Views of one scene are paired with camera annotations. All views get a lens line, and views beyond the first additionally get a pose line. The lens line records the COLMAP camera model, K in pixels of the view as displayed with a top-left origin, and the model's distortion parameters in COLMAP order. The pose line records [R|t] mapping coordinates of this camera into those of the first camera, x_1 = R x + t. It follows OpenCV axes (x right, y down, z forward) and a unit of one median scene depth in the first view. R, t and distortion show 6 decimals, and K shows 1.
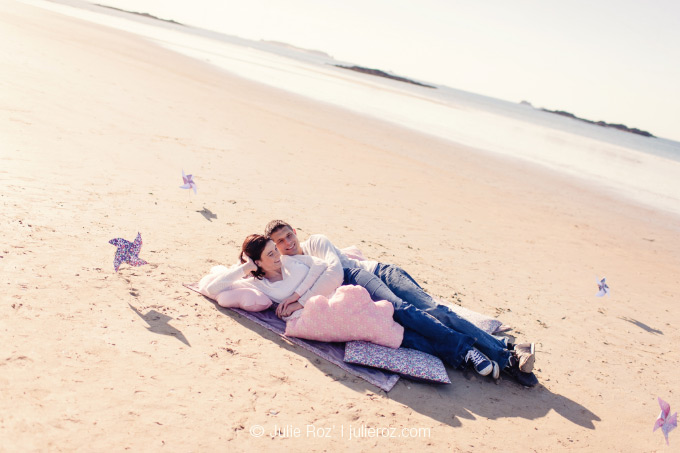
lens RADIAL K [[676.9, 0, 340.0], [0, 676.9, 226.5], [0, 0, 1]] dist [-0.007375, 0.006021]
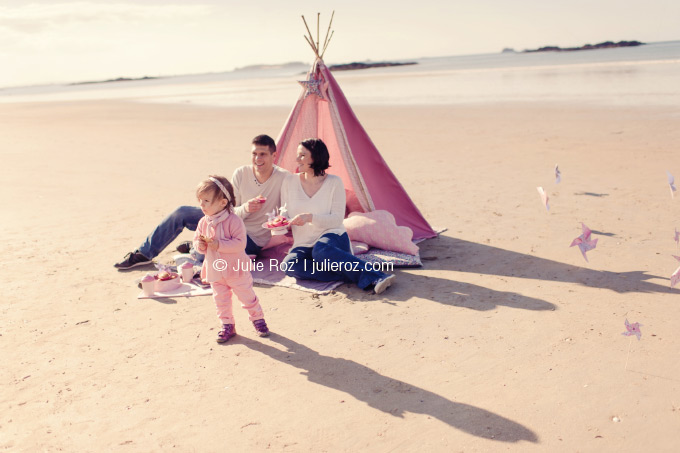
lens RADIAL K [[676.9, 0, 340.0], [0, 676.9, 226.5], [0, 0, 1]] dist [-0.007375, 0.006021]
pose [[0.956105, -0.290786, -0.036161, 0.054357], [0.290725, 0.956781, -0.007062, 0.071306], [0.036651, -0.003761, 0.999321, -0.151302]]
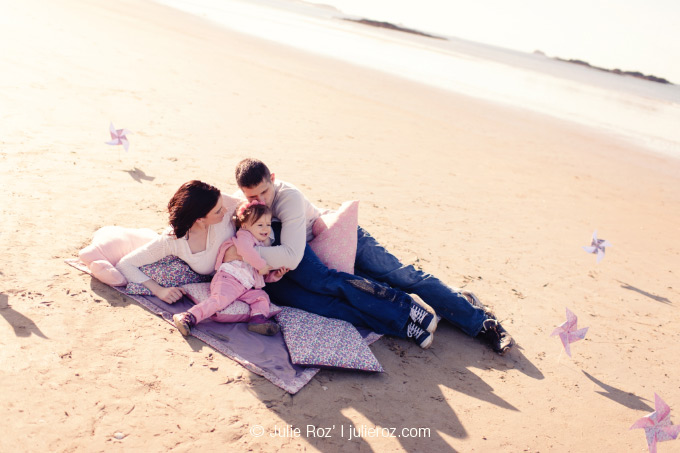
lens RADIAL K [[676.9, 0, 340.0], [0, 676.9, 226.5], [0, 0, 1]] dist [-0.007375, 0.006021]
pose [[0.999522, -0.023084, -0.020584, 0.072988], [0.024342, 0.997707, 0.063158, 0.000395], [0.019079, -0.063628, 0.997791, 0.116970]]
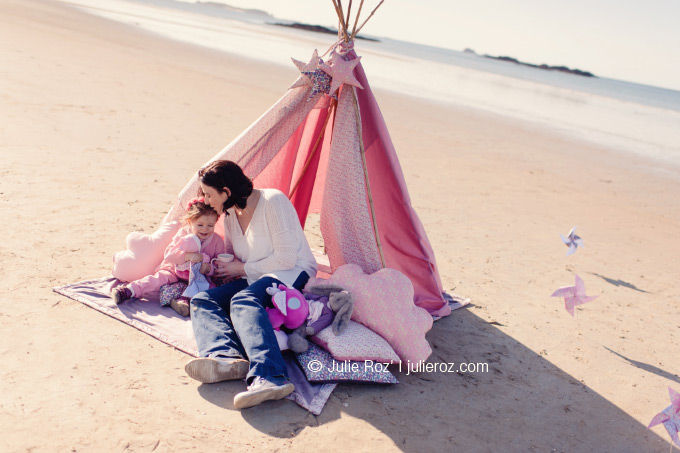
lens RADIAL K [[676.9, 0, 340.0], [0, 676.9, 226.5], [0, 0, 1]] dist [-0.007375, 0.006021]
pose [[0.994898, -0.078200, 0.063737, 0.032350], [0.074253, 0.995304, 0.062108, -0.006084], [-0.068295, -0.057058, 0.996032, 0.127929]]
